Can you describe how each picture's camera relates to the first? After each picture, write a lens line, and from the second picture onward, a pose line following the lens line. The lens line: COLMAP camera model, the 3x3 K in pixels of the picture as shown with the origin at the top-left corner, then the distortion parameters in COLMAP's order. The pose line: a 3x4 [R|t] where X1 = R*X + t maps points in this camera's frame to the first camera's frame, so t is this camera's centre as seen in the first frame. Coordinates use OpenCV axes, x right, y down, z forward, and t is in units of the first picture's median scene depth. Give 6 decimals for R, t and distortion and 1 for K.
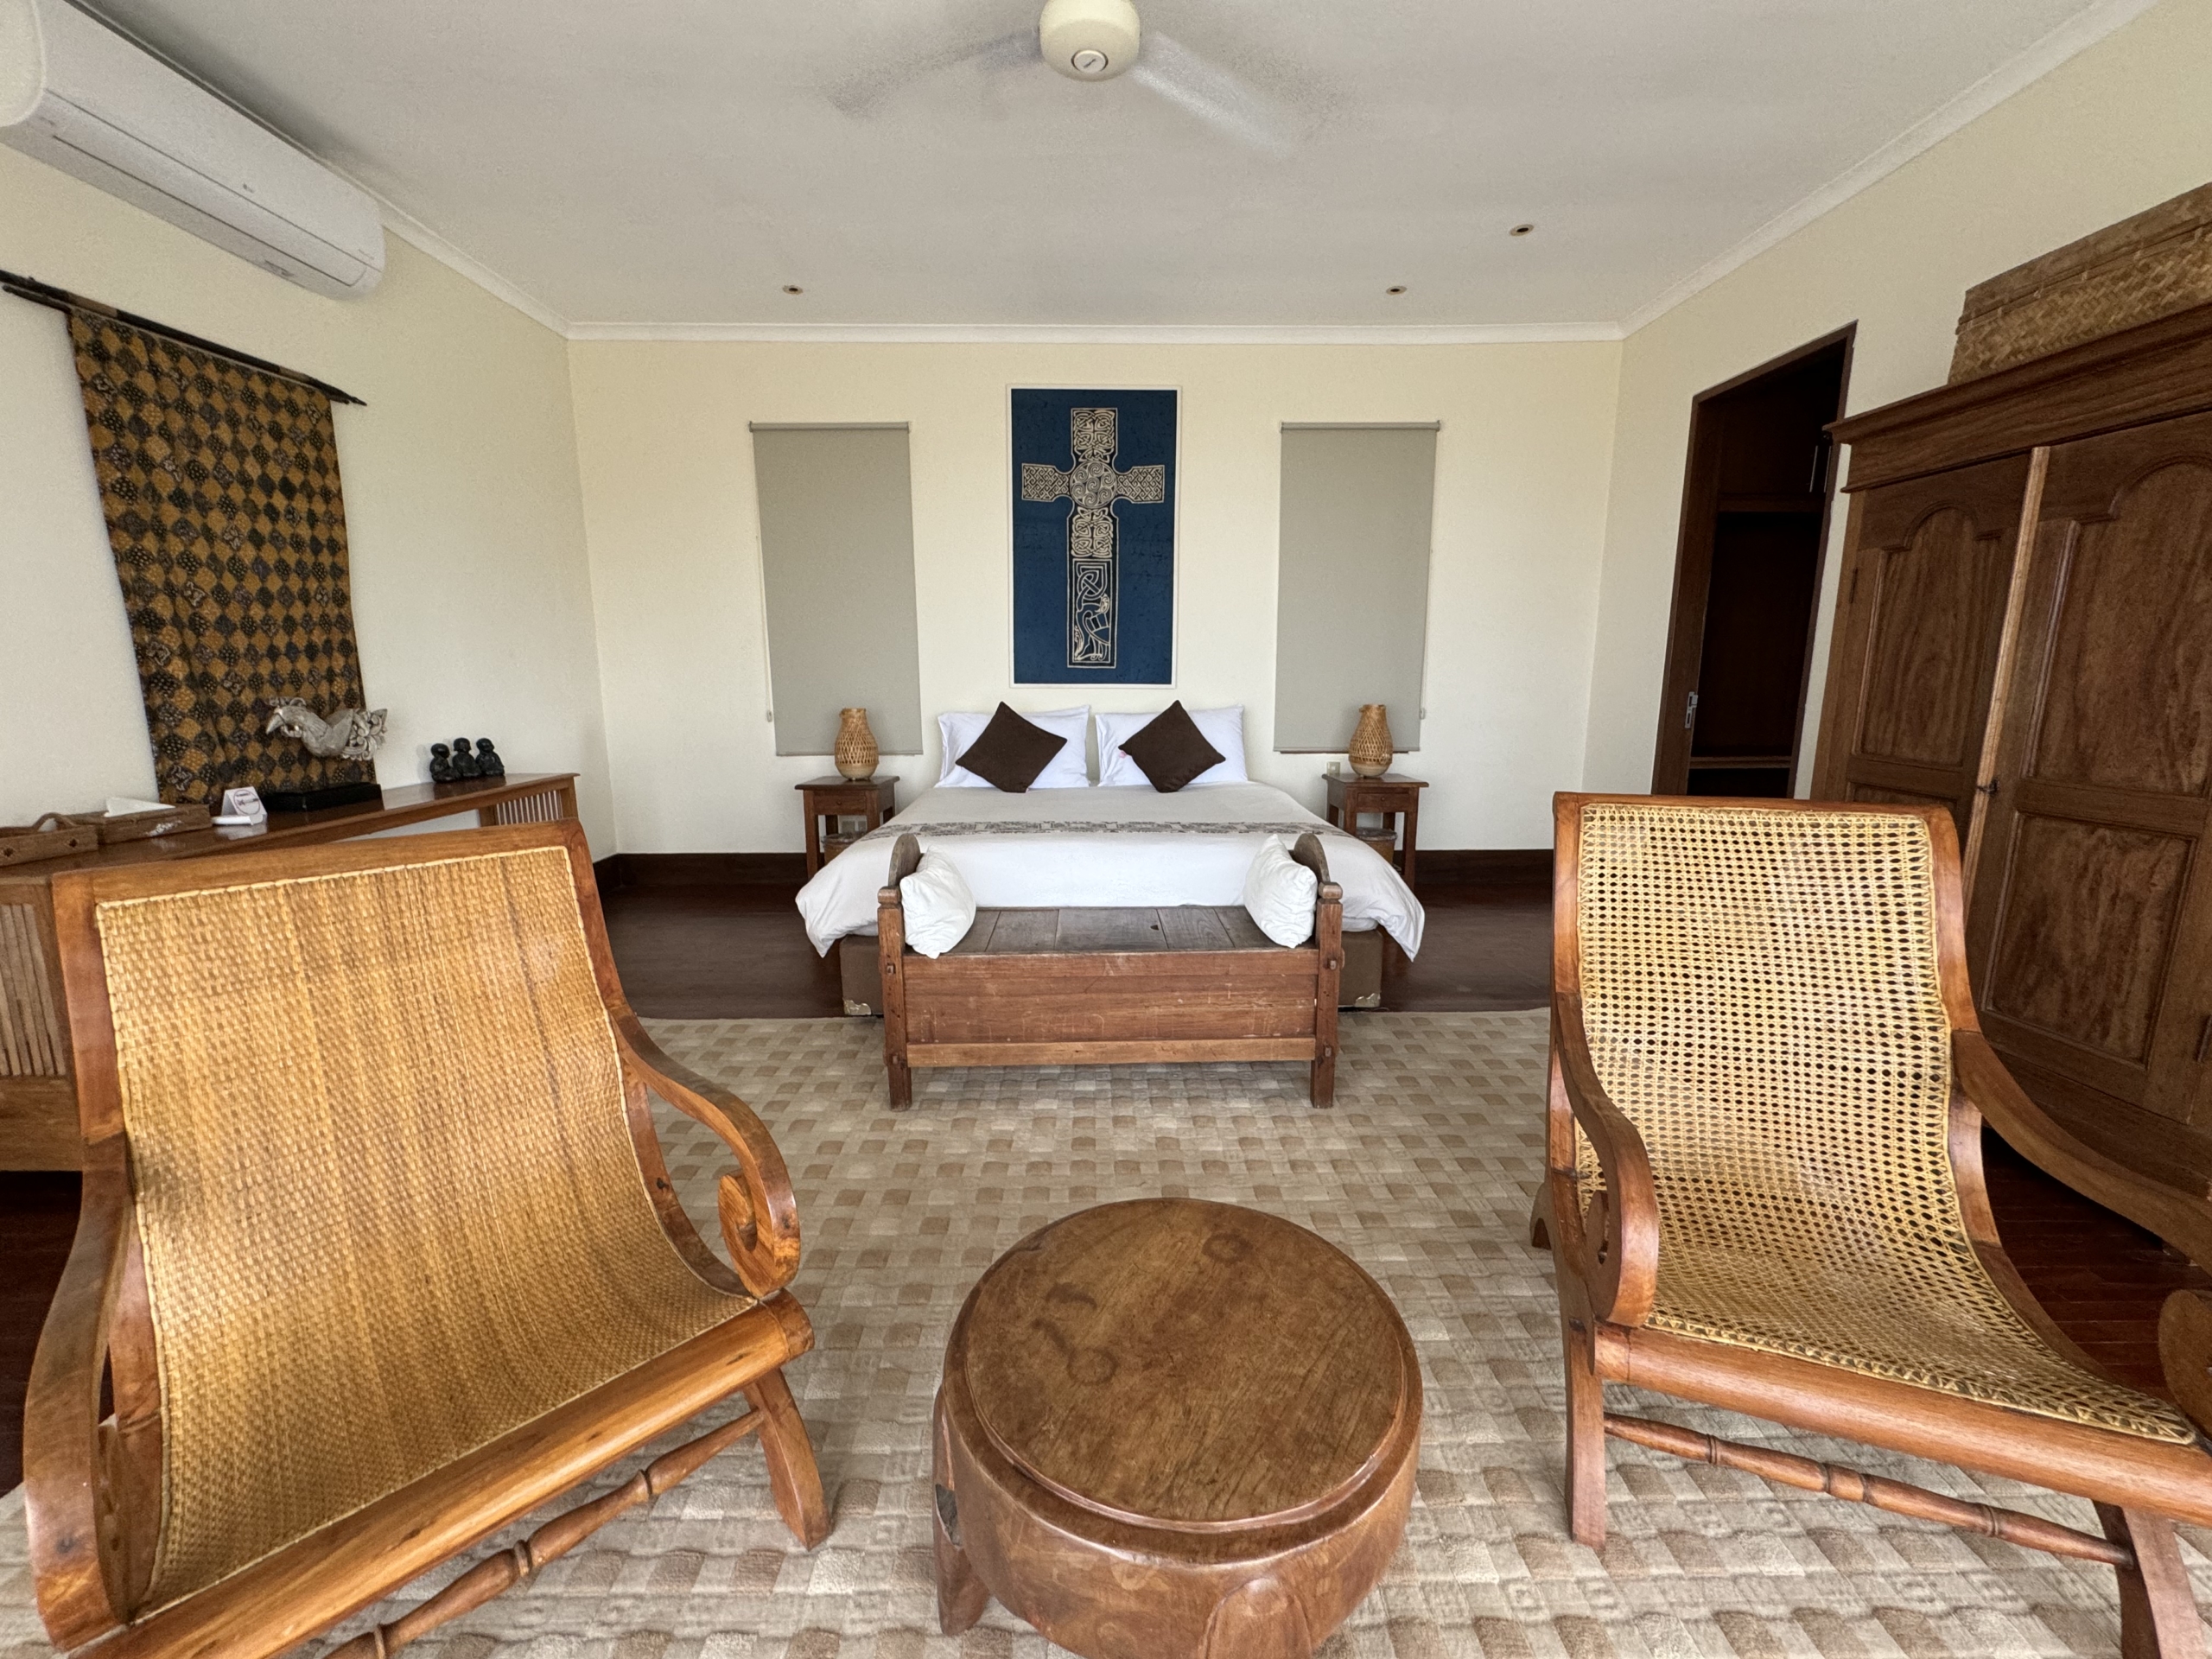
lens RADIAL K [[890.8, 0, 1093.7], [0, 890.8, 826.7], [0, 0, 1]] dist [-0.000860, 0.006331]
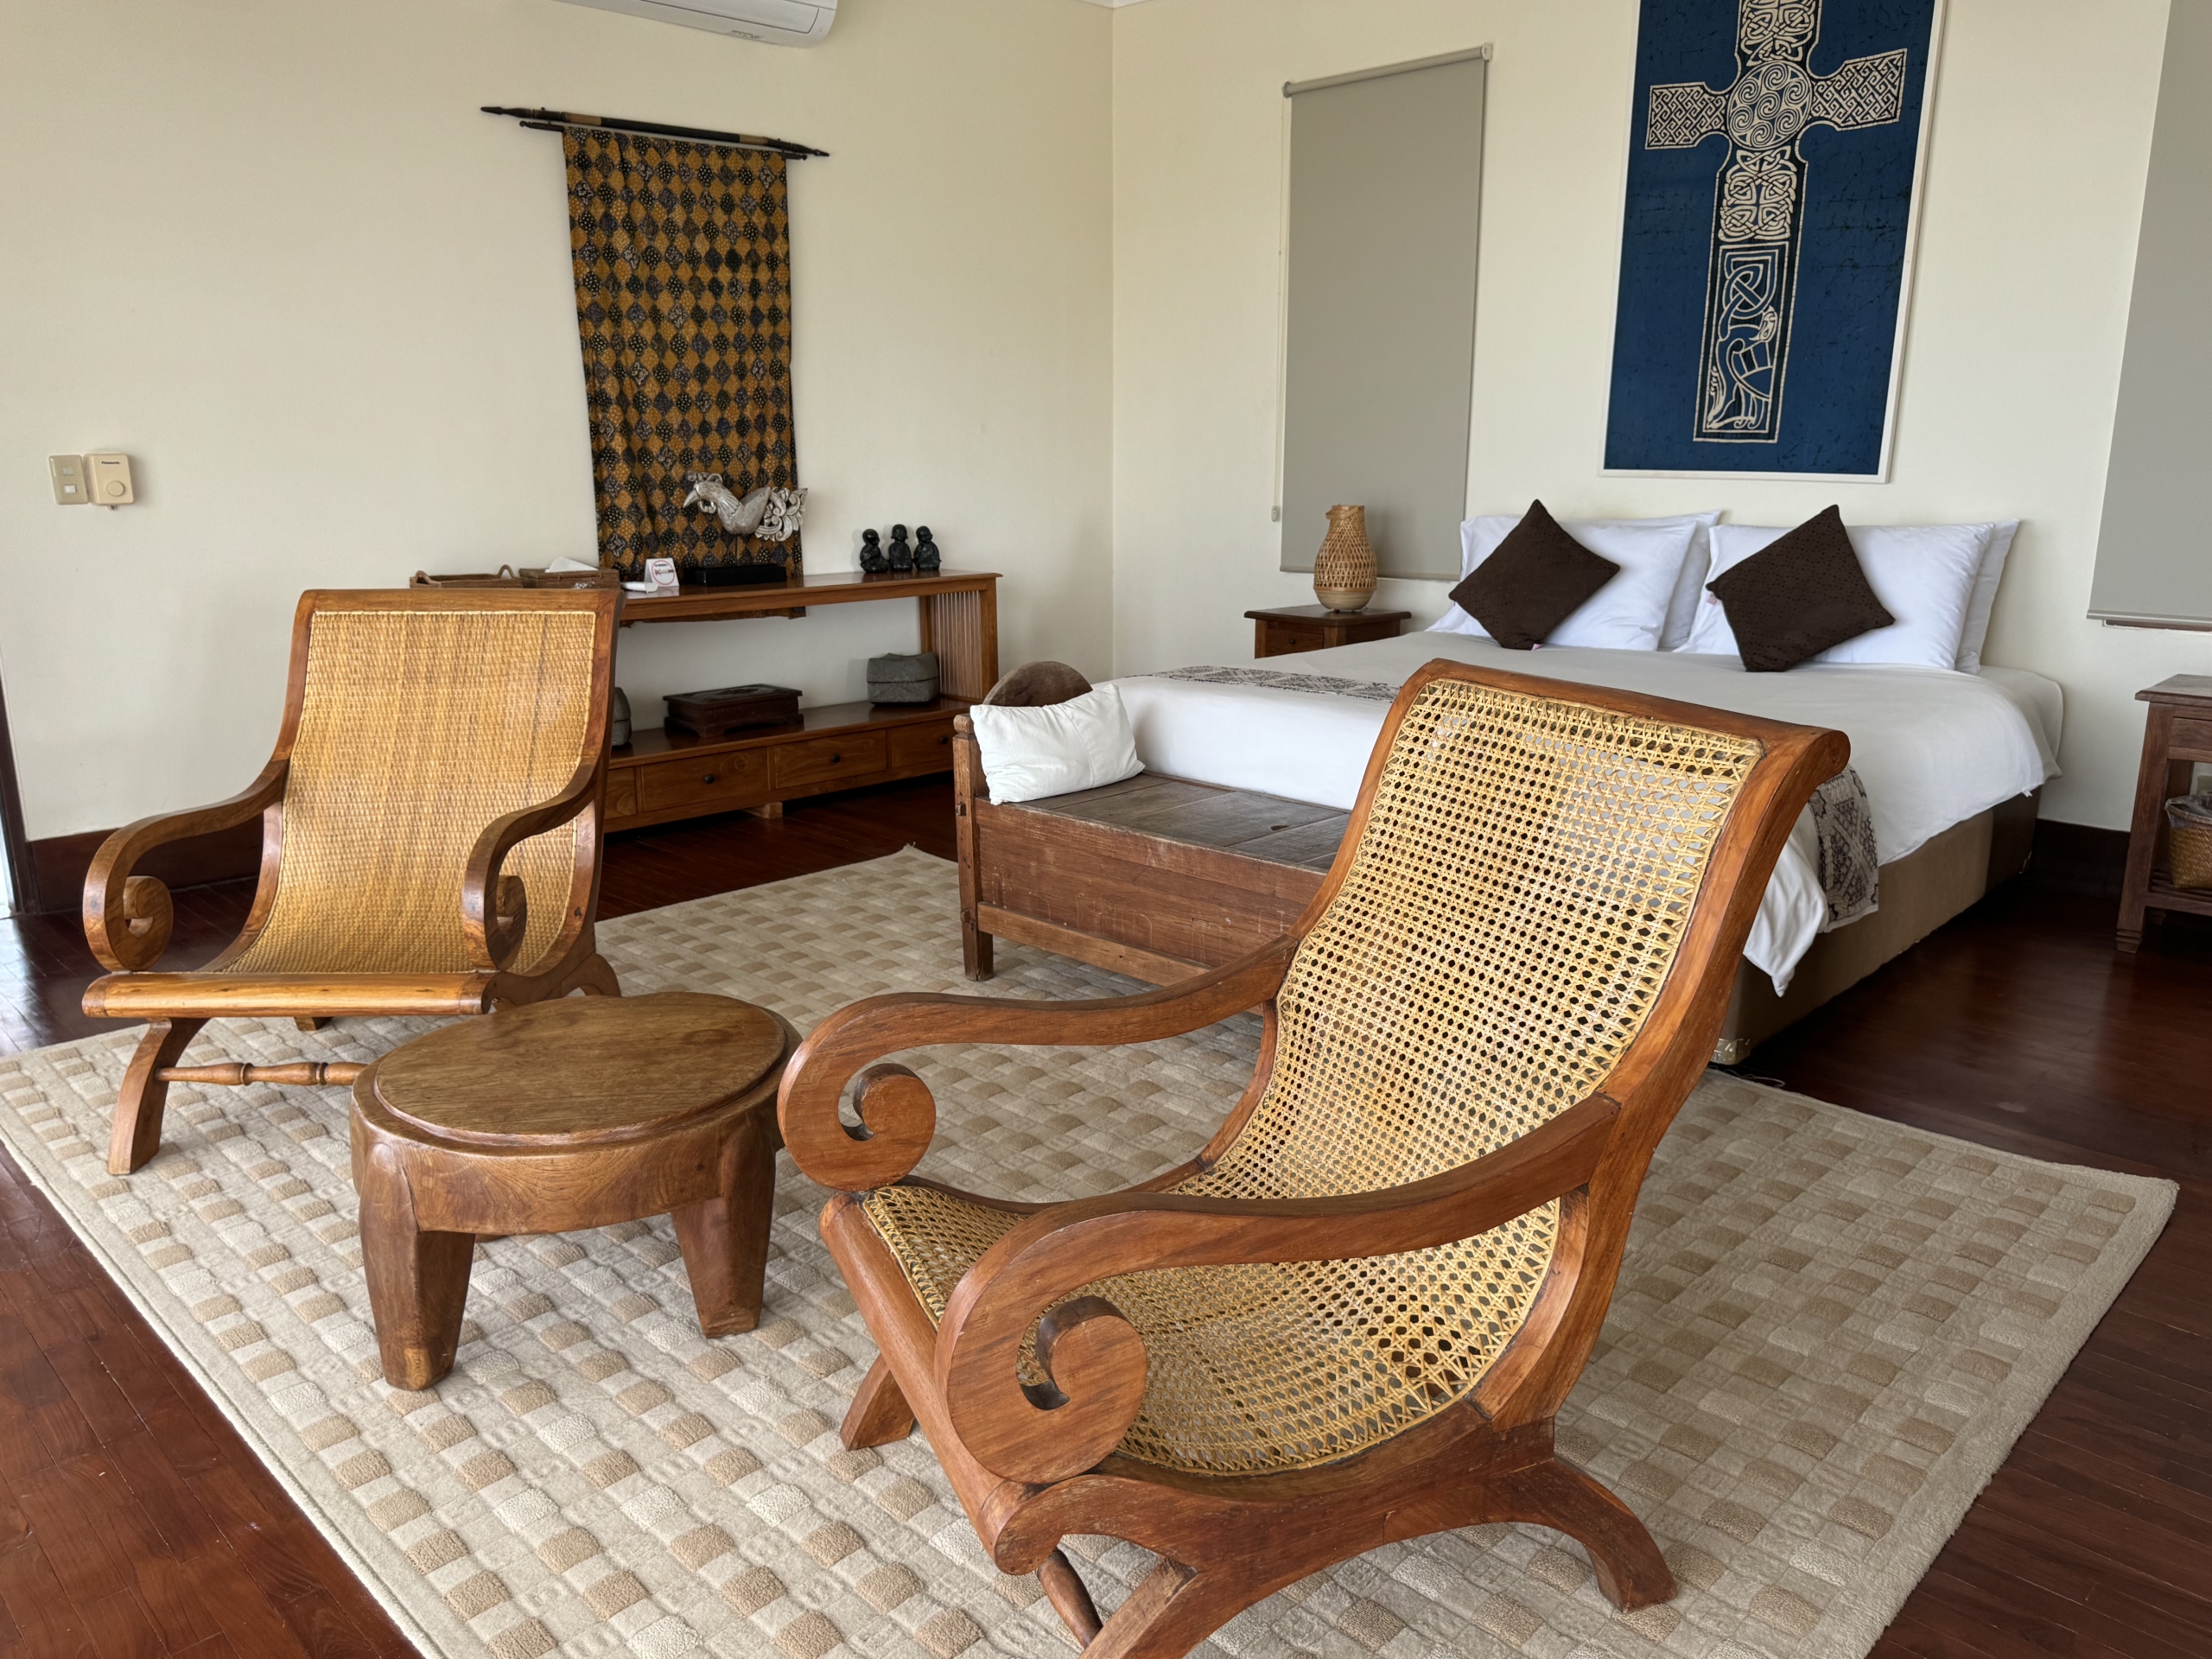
lens RADIAL K [[1580.1, 0, 1107.4], [0, 1580.1, 809.8], [0, 0, 1]] dist [0.142446, -0.240913]
pose [[0.709144, 0.162057, -0.686187, 0.730232], [-0.124487, 0.986716, 0.104381, -0.012225], [0.693987, 0.011400, 0.719898, 0.004558]]
